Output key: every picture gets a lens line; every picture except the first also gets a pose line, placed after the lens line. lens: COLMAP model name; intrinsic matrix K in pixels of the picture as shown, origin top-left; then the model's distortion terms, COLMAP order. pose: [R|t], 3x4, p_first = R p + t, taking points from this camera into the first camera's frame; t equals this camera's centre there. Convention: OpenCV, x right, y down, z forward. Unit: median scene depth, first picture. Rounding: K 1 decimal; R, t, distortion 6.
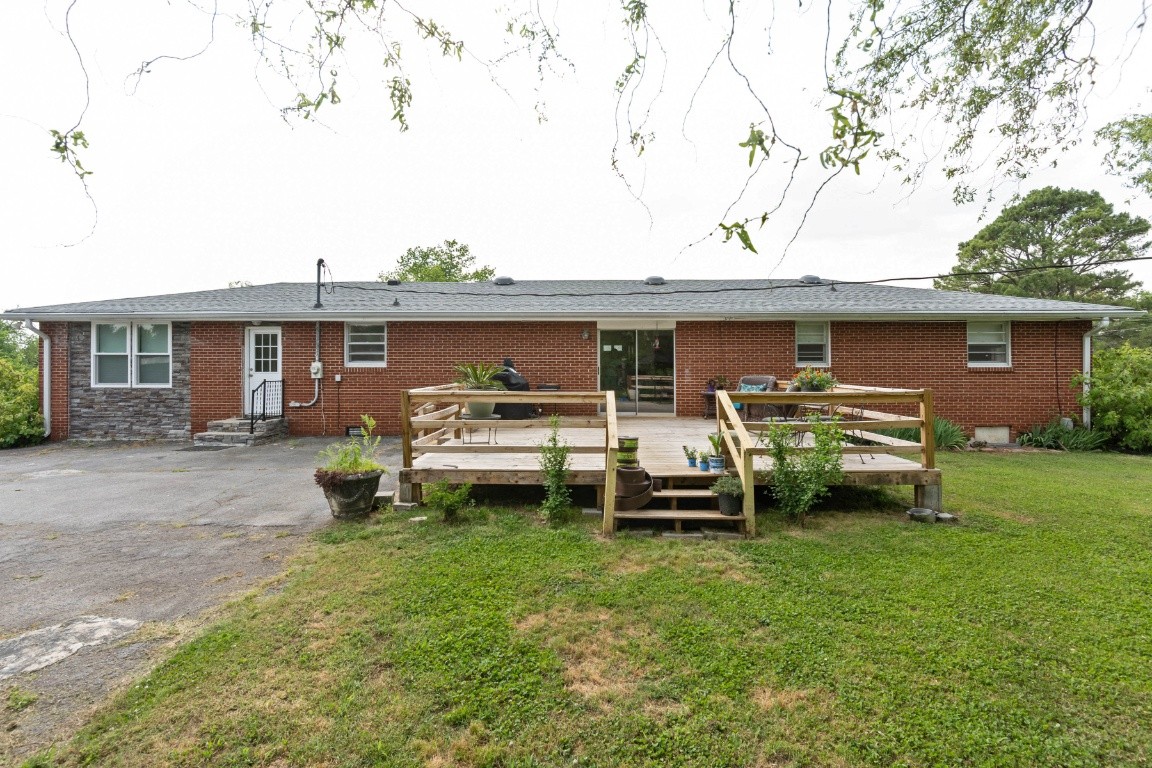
lens RADIAL K [[536.5, 0, 574.2], [0, 536.5, 365.3], [0, 0, 1]] dist [-0.000351, -0.000827]
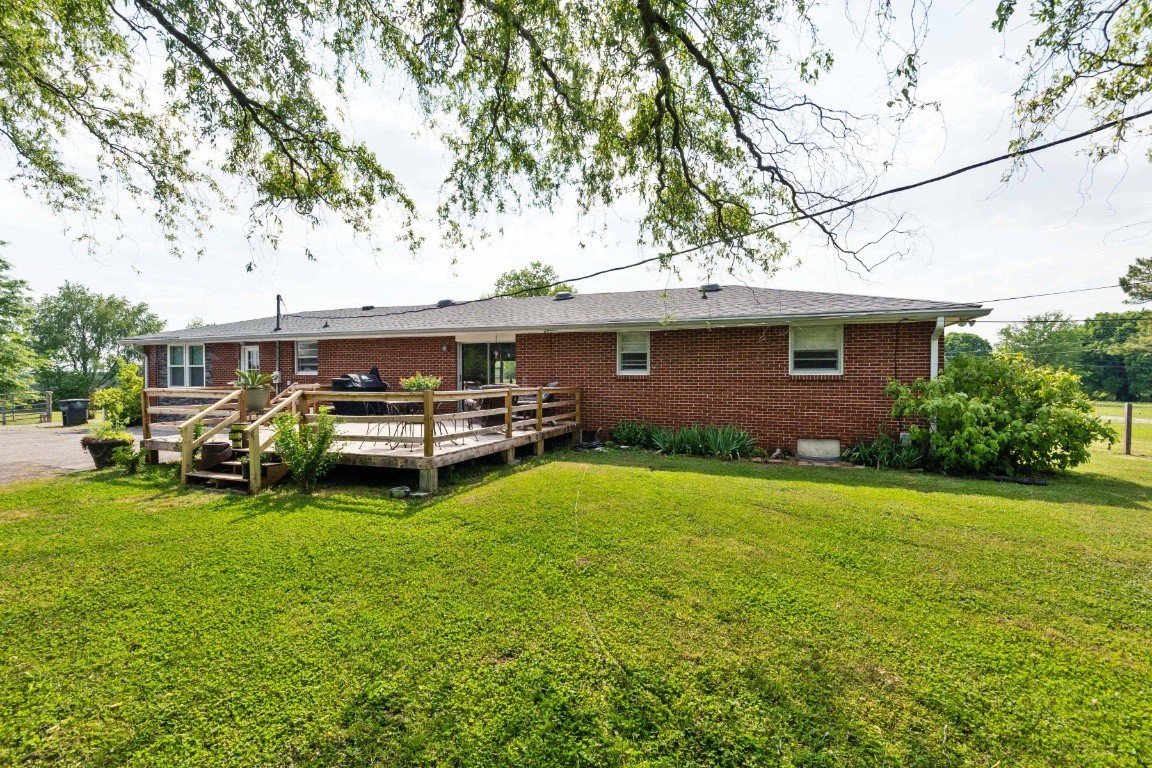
lens RADIAL K [[522.8, 0, 572.8], [0, 522.8, 379.5], [0, 0, 1]] dist [0.003289, -0.000472]
pose [[0.941886, 0.003127, -0.335917, 0.662045], [-0.000060, 0.999958, 0.009141, 0.003133], [0.335932, -0.008590, 0.941847, 0.001212]]
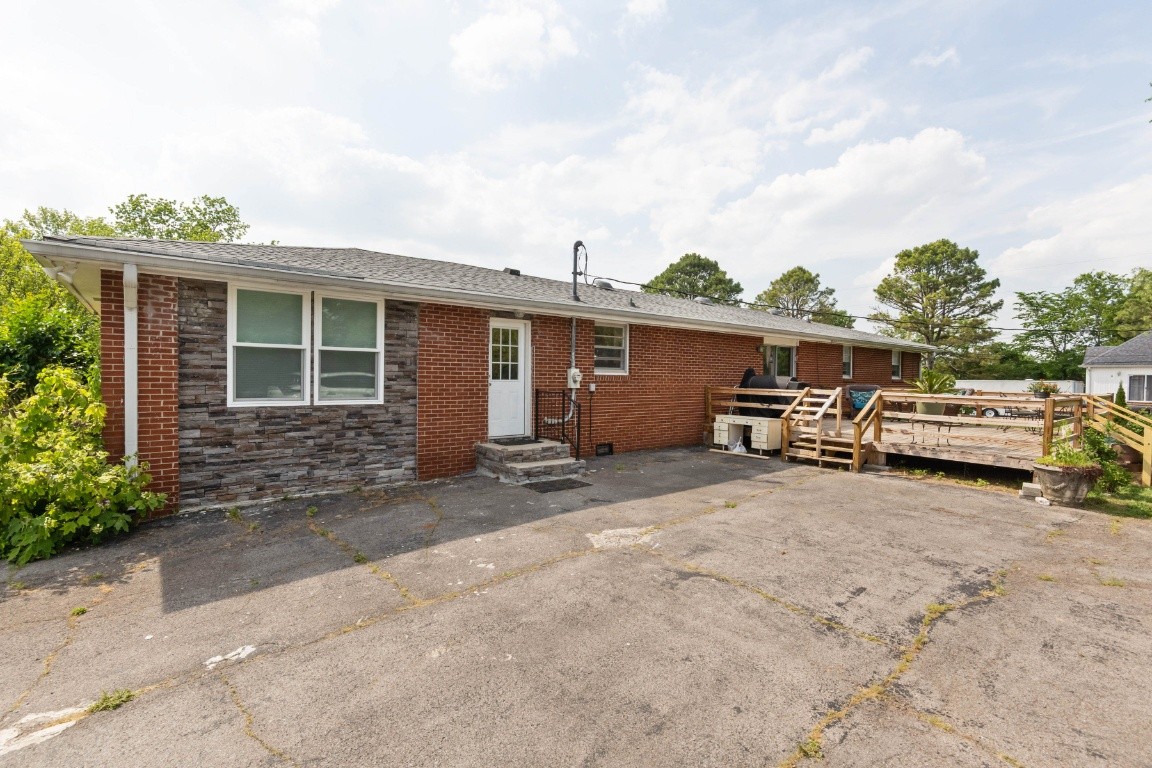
lens RADIAL K [[522.8, 0, 572.8], [0, 522.8, 379.5], [0, 0, 1]] dist [0.003289, -0.000472]
pose [[0.770651, 0.006077, 0.637229, -0.970432], [-0.016306, 0.999815, 0.010186, 0.003099], [-0.637049, -0.018240, 0.770607, 0.382233]]
